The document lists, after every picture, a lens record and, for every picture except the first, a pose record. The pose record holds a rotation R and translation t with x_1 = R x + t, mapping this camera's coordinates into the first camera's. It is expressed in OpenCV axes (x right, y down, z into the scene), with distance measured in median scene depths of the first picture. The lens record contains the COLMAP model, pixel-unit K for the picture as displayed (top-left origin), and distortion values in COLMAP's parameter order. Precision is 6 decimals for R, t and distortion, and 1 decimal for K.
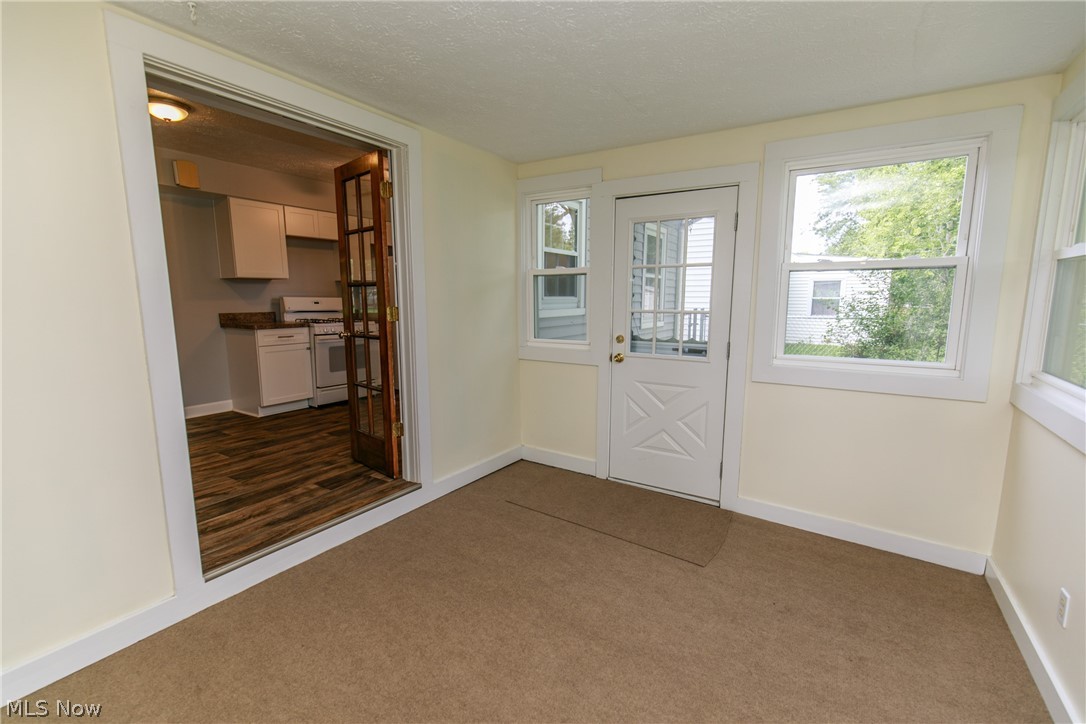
lens RADIAL K [[485.4, 0, 543.0], [0, 485.4, 370.4], [0, 0, 1]] dist [0.009924, -0.000179]
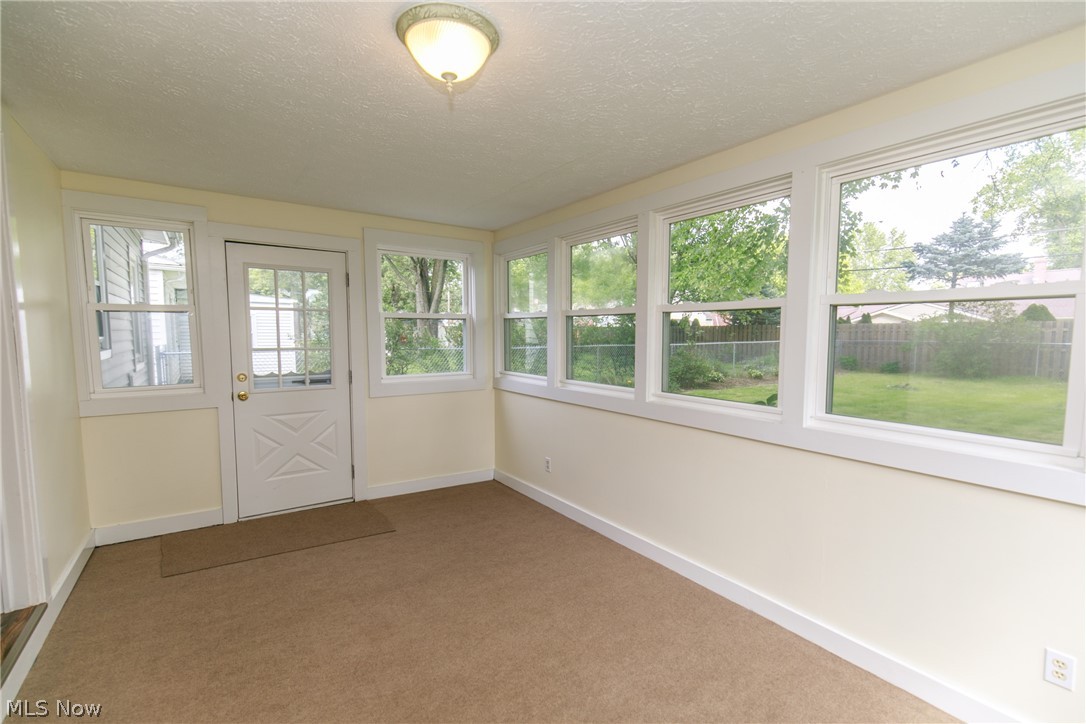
lens RADIAL K [[485.4, 0, 543.0], [0, 485.4, 370.4], [0, 0, 1]] dist [0.009924, -0.000179]
pose [[0.392575, -0.077981, 0.916408, -0.557722], [0.140432, 0.989798, 0.024068, -0.016031], [-0.908936, 0.119245, 0.399521, 0.012053]]
